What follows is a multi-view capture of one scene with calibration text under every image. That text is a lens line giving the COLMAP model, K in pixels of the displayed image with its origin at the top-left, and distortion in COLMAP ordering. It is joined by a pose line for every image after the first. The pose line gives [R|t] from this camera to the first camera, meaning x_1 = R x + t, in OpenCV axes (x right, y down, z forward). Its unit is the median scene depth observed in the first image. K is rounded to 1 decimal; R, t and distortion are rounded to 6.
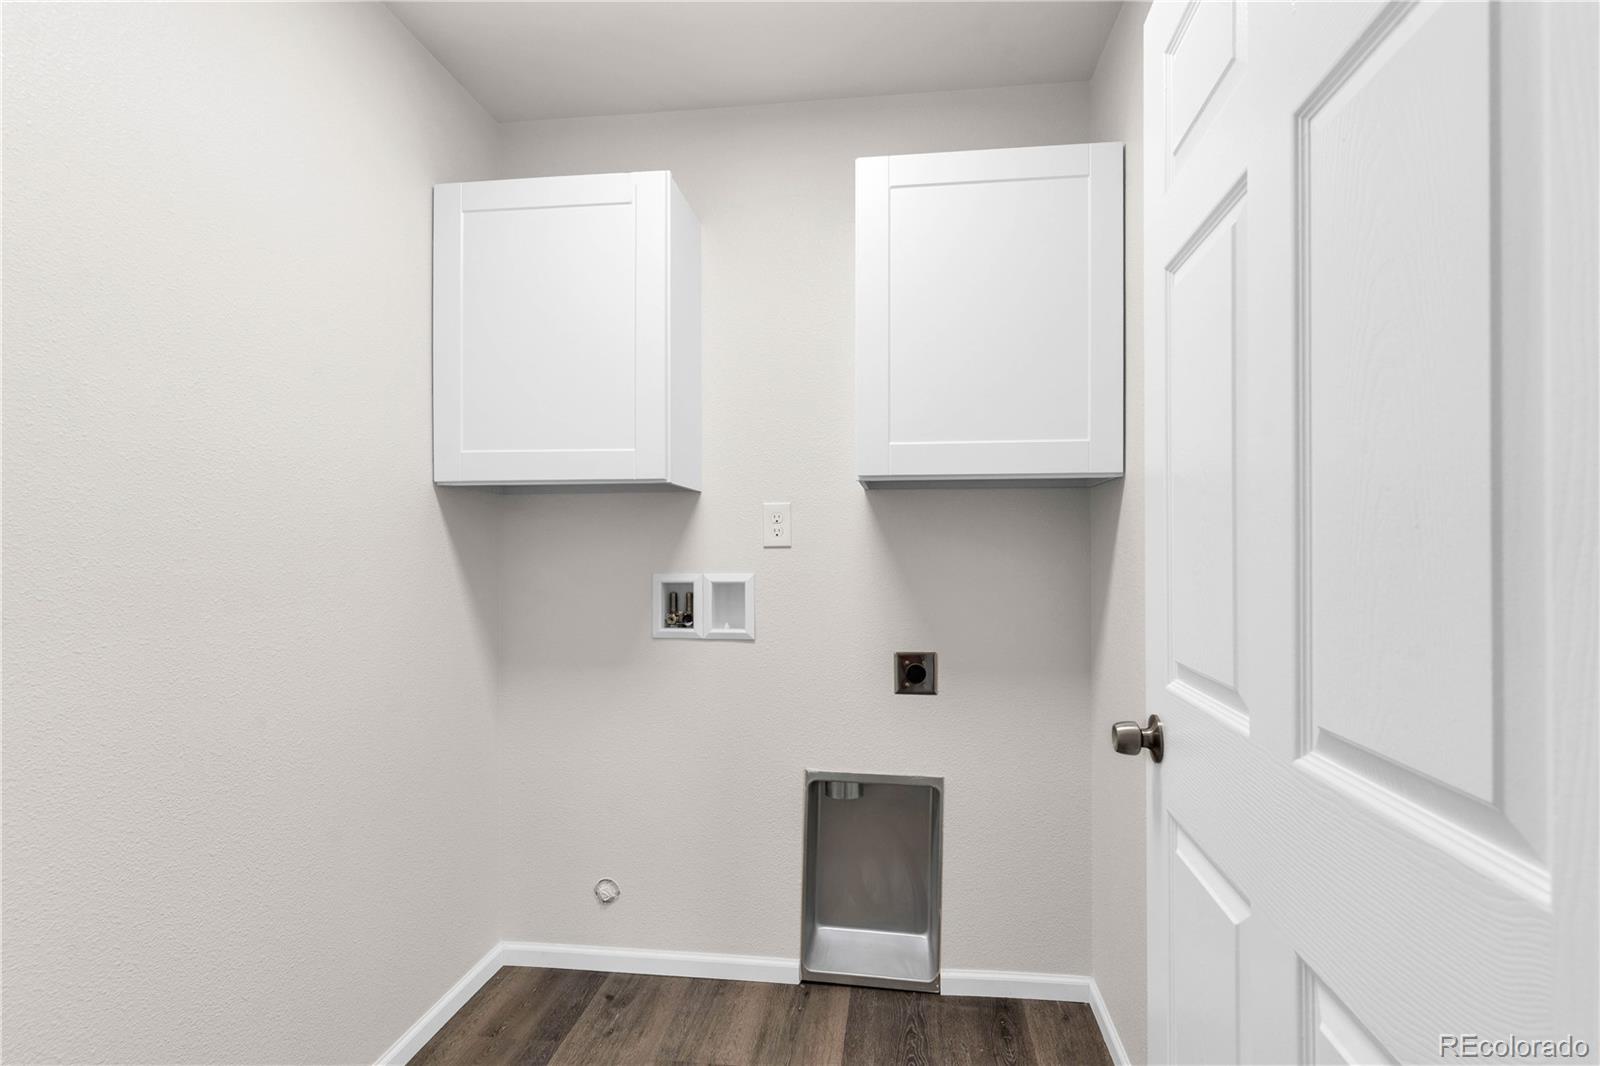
lens RADIAL K [[784.0, 0, 807.5], [0, 784.0, 543.8], [0, 0, 1]] dist [0.001046, 0.000124]
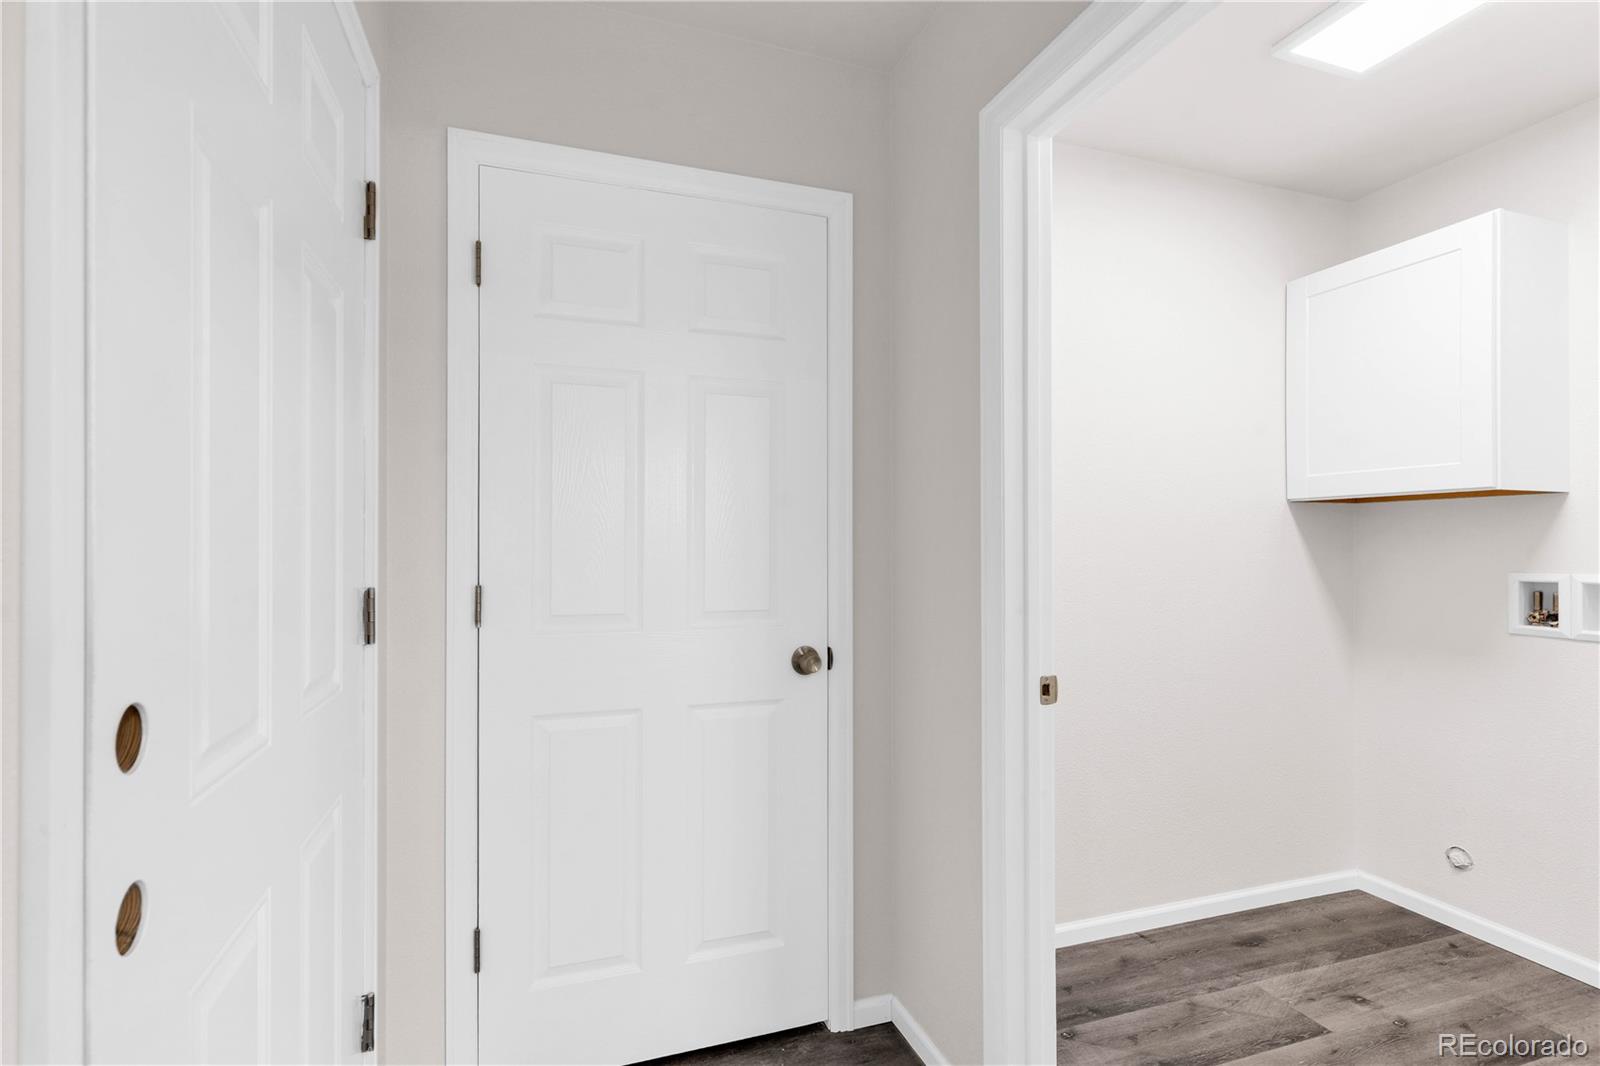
lens RADIAL K [[784.0, 0, 807.5], [0, 784.0, 543.8], [0, 0, 1]] dist [0.001046, 0.000124]
pose [[0.457739, -0.003750, -0.889079, 0.312330], [0.003051, 0.999992, -0.002647, -0.000774], [0.889082, -0.001501, 0.457746, -0.326314]]
